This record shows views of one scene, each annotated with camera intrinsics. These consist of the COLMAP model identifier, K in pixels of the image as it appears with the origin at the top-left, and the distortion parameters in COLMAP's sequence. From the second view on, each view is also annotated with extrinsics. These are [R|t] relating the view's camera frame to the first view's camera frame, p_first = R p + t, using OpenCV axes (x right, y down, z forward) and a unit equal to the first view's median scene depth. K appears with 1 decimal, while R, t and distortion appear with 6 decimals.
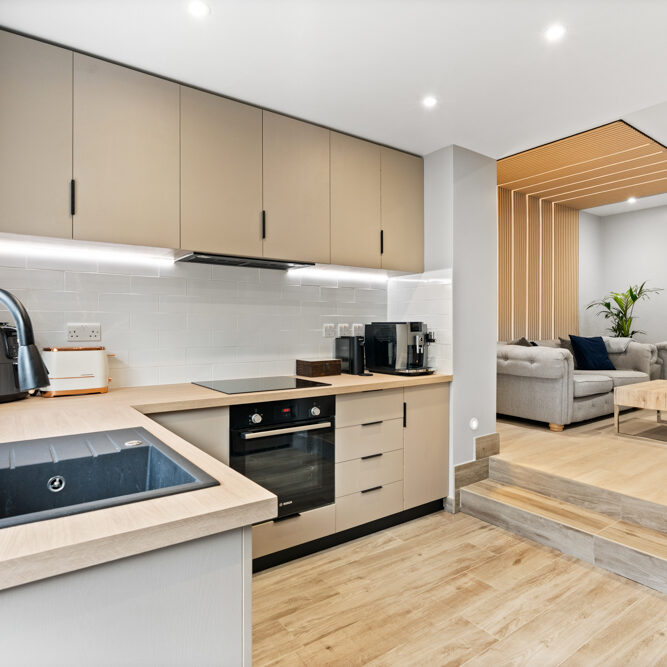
lens RADIAL K [[459.3, 0, 332.5], [0, 459.3, 332.4], [0, 0, 1]] dist [0.002339, 0.001431]
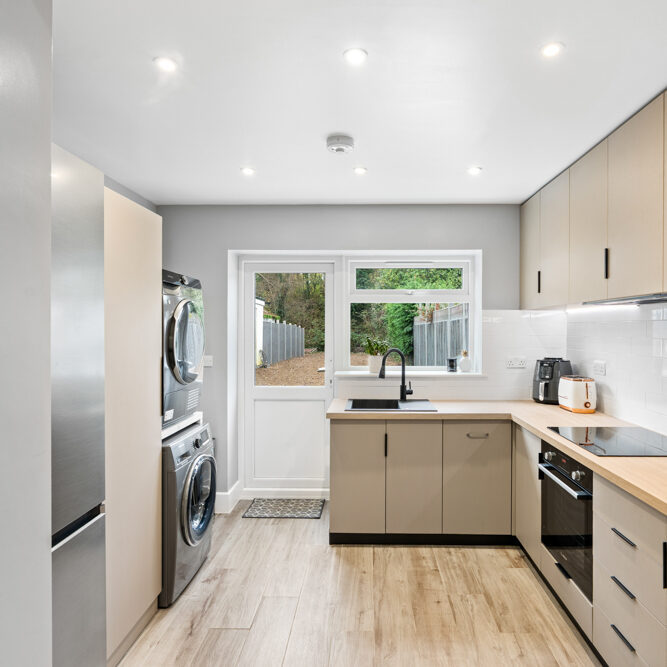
lens RADIAL K [[469.9, 0, 334.2], [0, 469.9, 333.2], [0, 0, 1]] dist [0.004878, 0.004671]
pose [[-0.635316, 0.000950, -0.772252, 1.121844], [-0.008694, 0.999927, 0.008383, -0.122684], [0.772204, 0.012040, -0.635261, 1.428913]]
